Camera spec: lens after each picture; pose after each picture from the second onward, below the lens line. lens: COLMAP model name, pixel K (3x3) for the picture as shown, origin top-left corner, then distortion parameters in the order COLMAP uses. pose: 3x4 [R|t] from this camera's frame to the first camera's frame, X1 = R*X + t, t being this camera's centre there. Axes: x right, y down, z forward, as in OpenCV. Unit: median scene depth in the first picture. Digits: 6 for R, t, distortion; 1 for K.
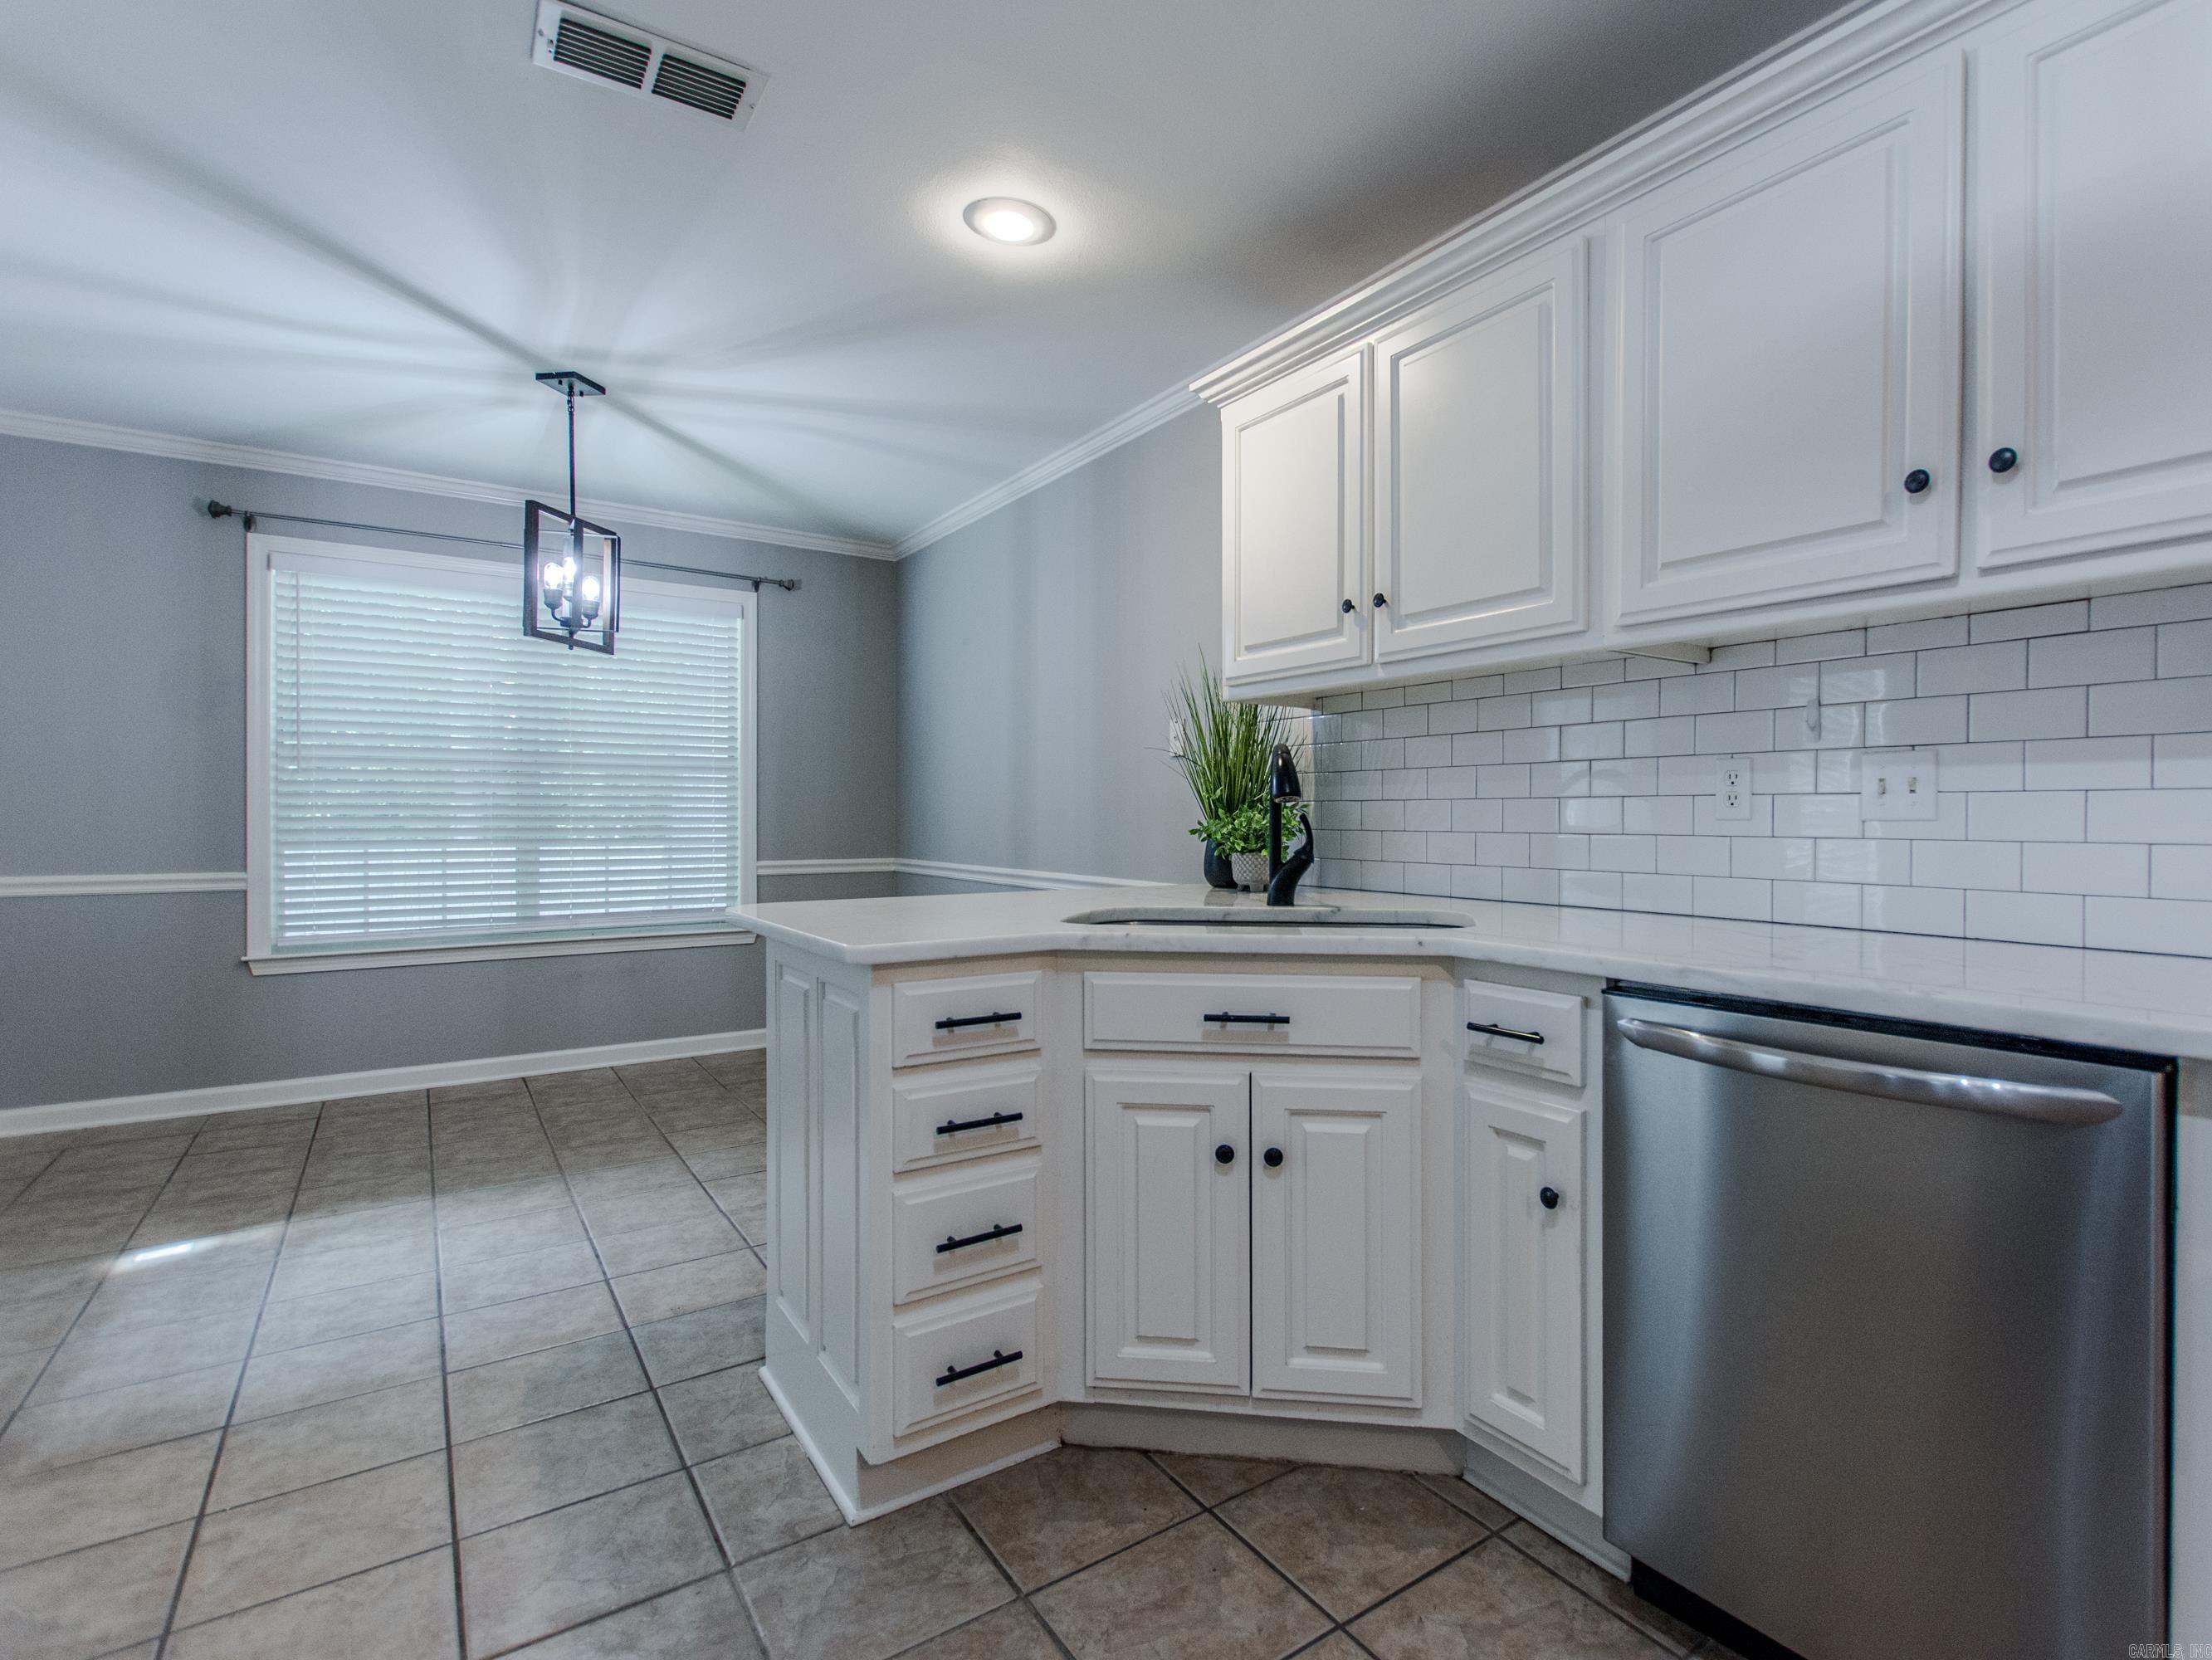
lens RADIAL K [[1082.5, 0, 1219.0], [0, 1082.5, 822.5], [0, 0, 1]] dist [0.001903, -0.000233]
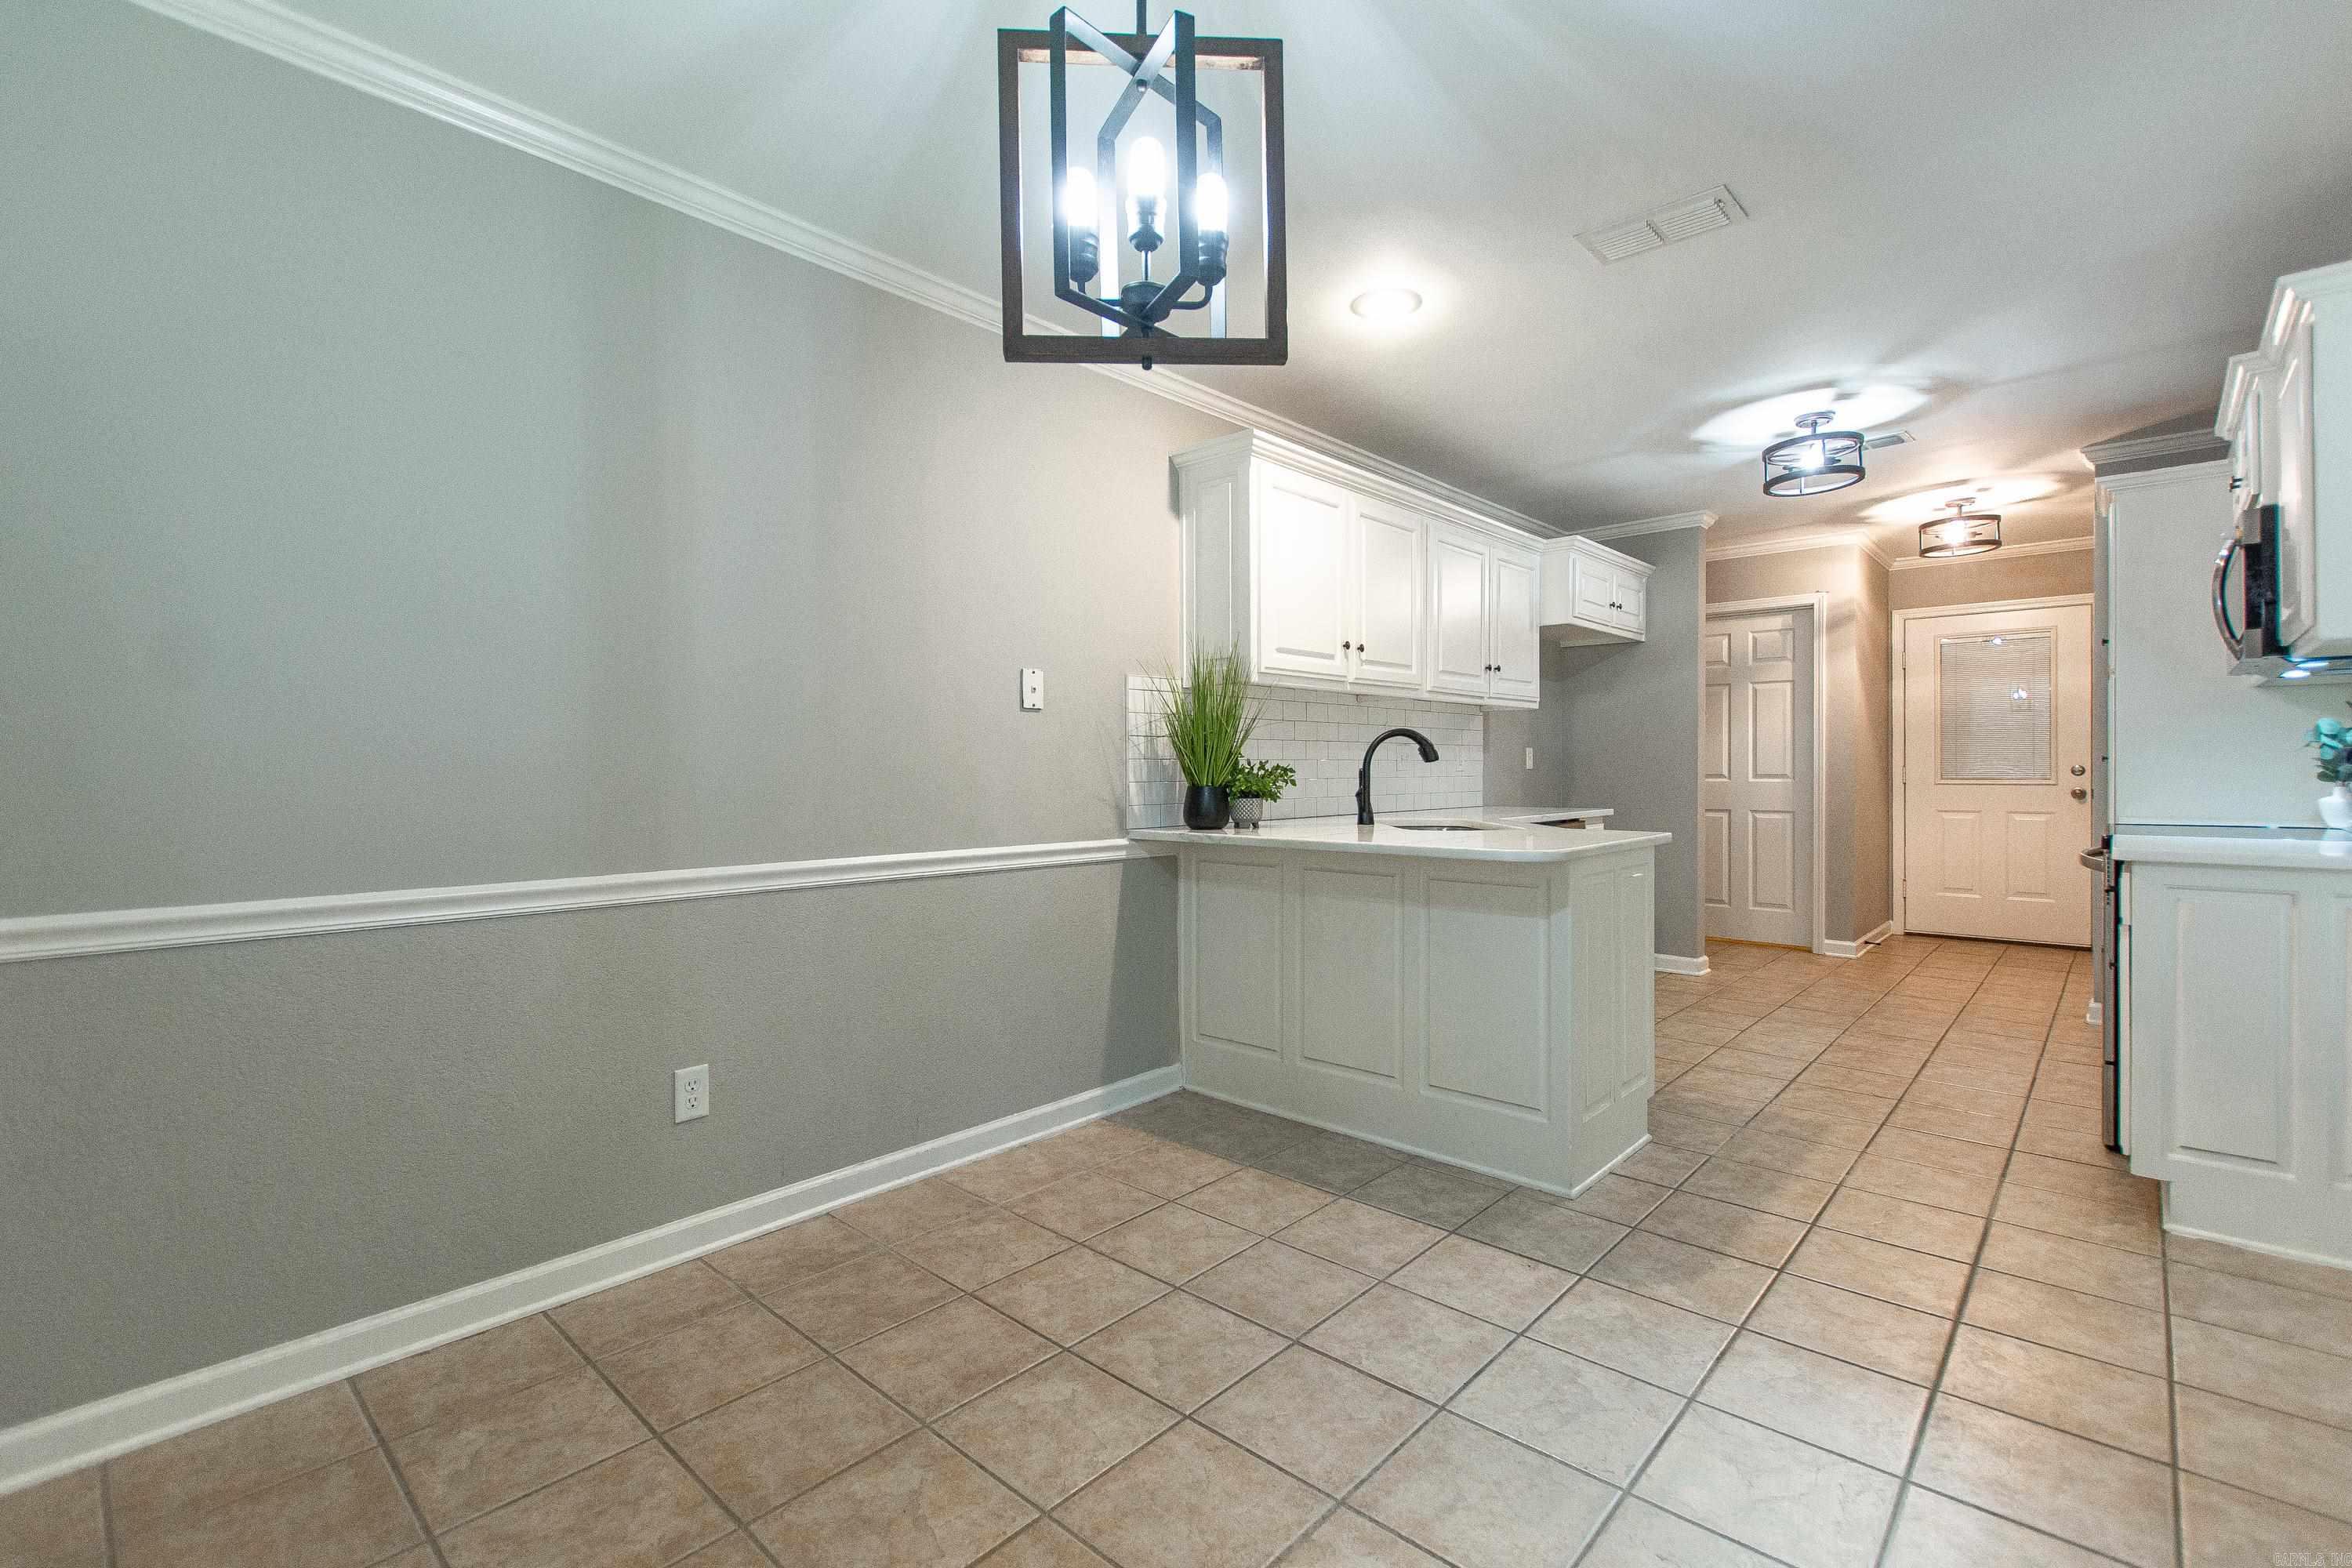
lens RADIAL K [[1033.3, 0, 1243.8], [0, 1033.3, 771.6], [0, 0, 1]] dist [-0.001600, -0.000277]
pose [[-0.218047, -0.005758, 0.975921, -1.151228], [0.011048, 0.999904, 0.008368, -0.016078], [-0.975876, 0.012606, -0.217962, 1.227286]]
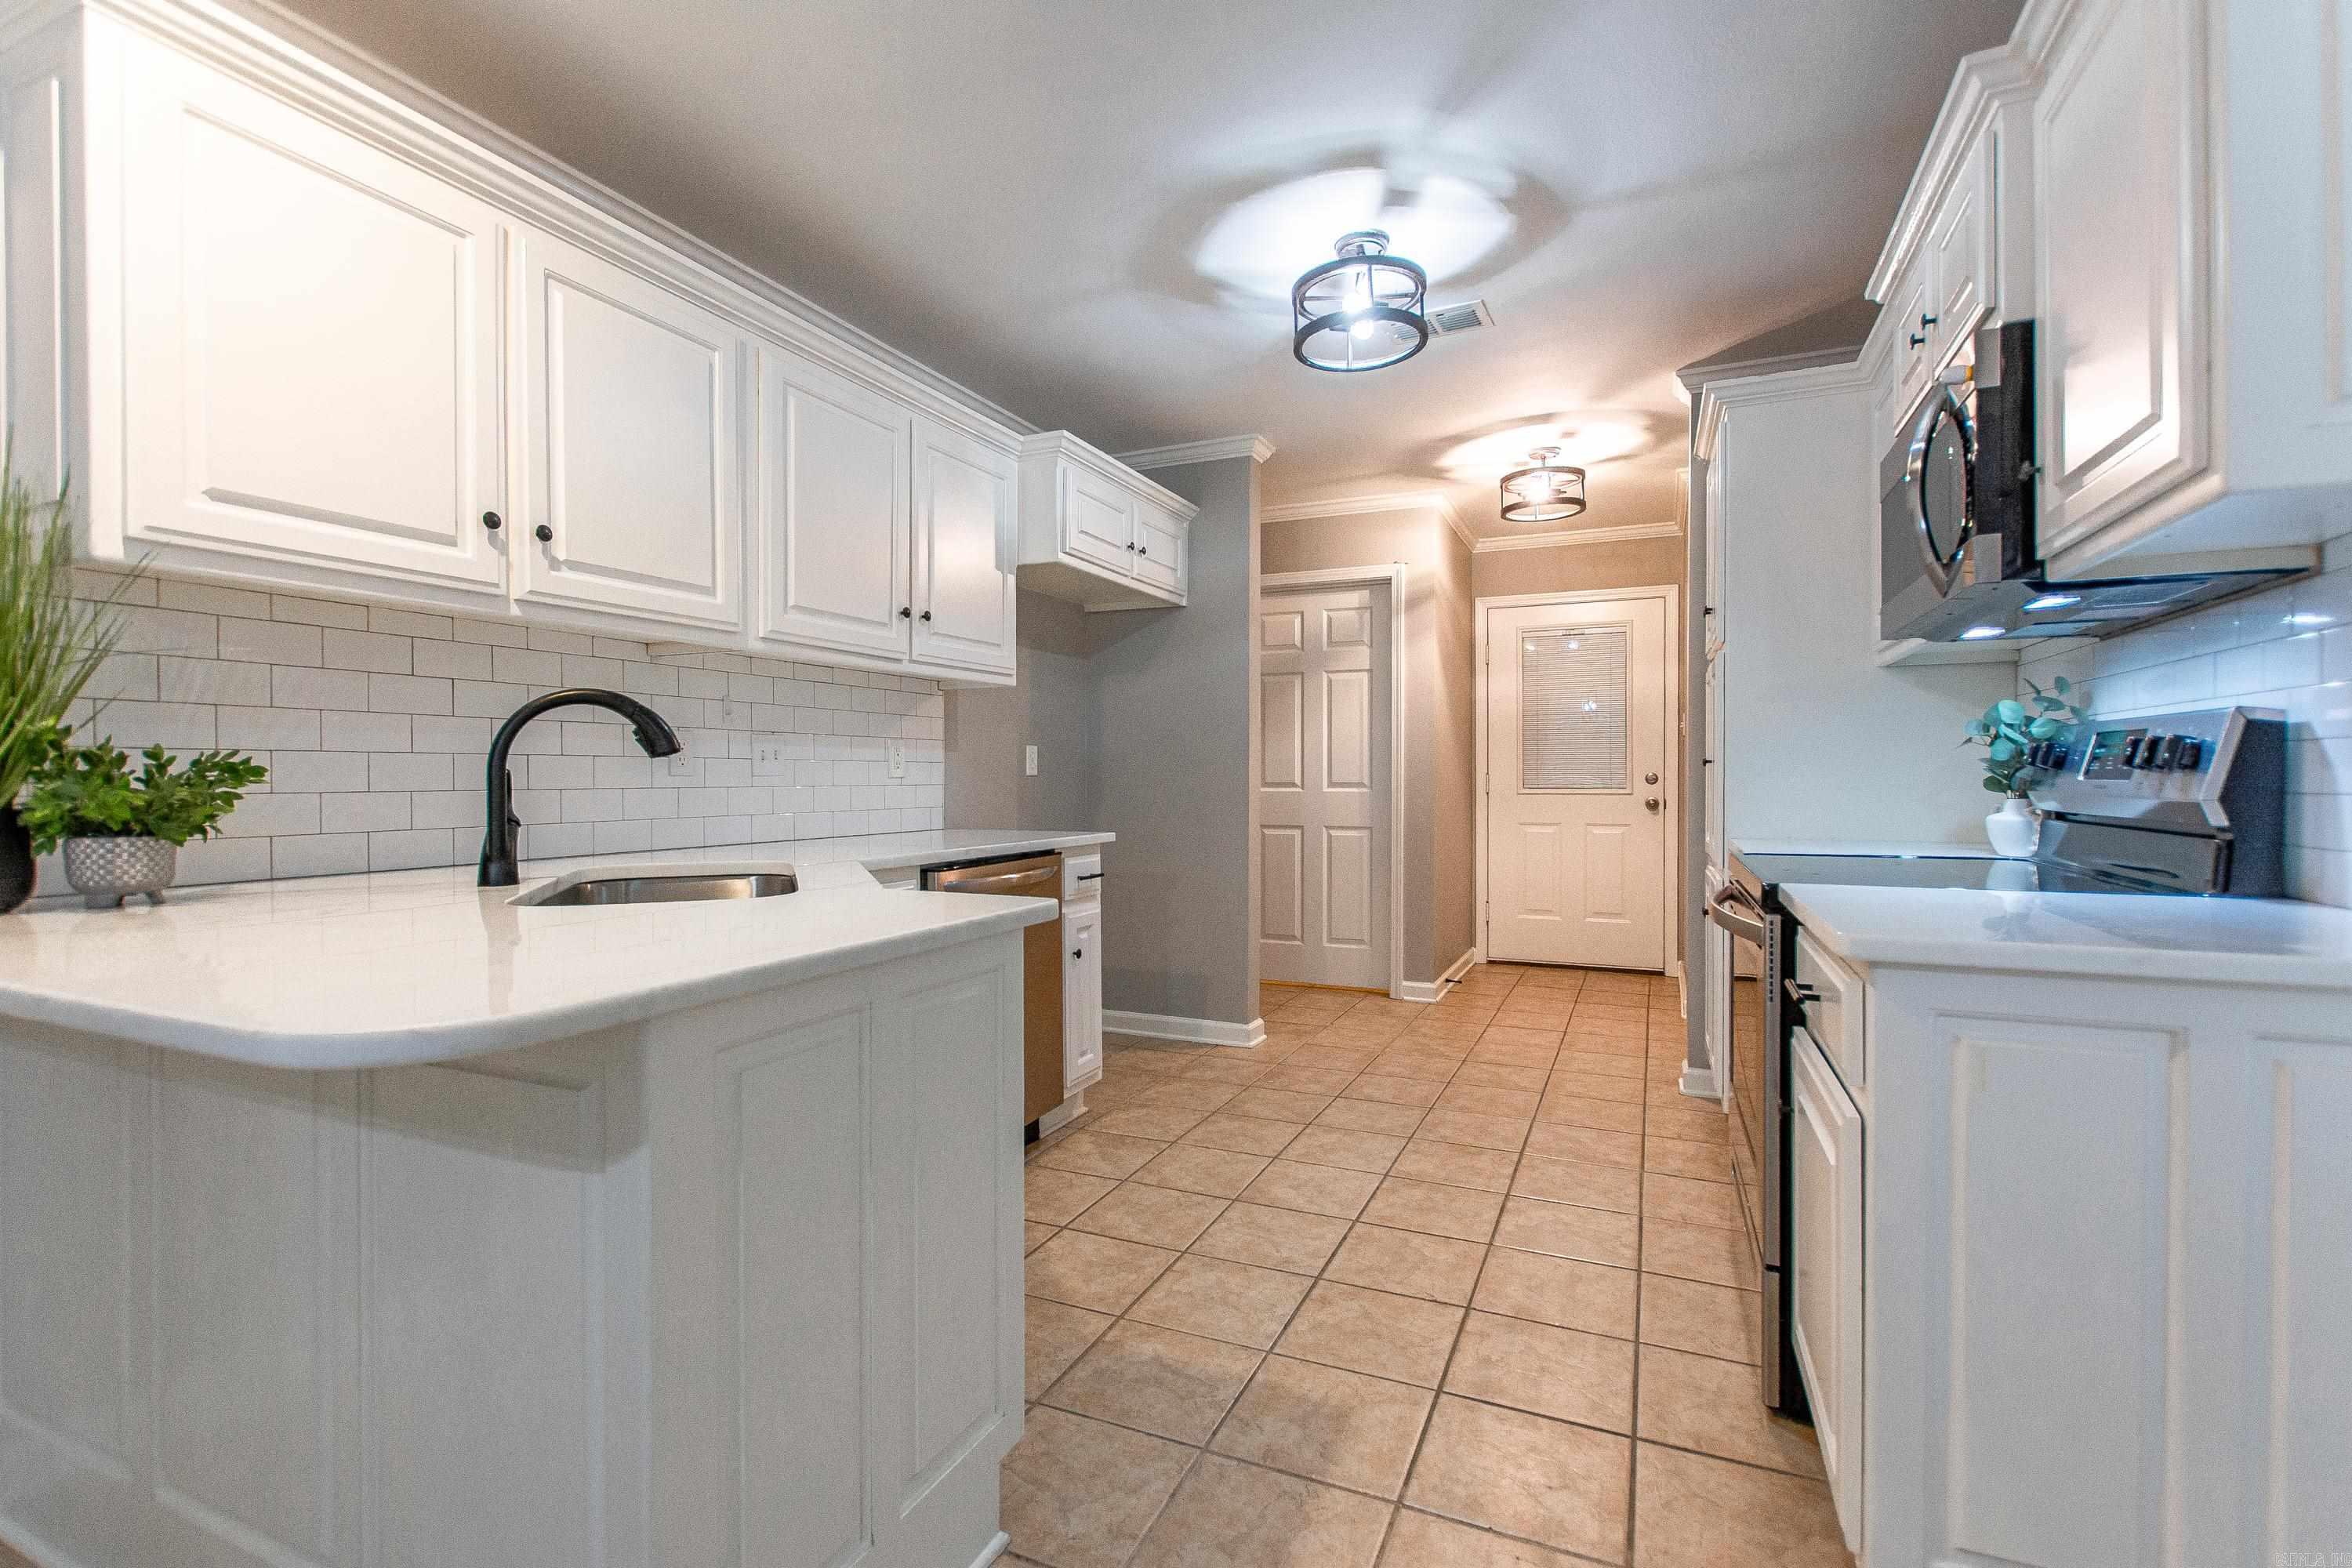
lens RADIAL K [[1013.1, 0, 1237.3], [0, 1013.1, 784.8], [0, 0, 1]] dist [-0.000563, 0.000185]
pose [[-0.514819, -0.008791, 0.857254, -0.683224], [0.007370, 0.999865, 0.014679, -0.003614], [-0.857267, 0.013875, -0.514685, 0.737985]]
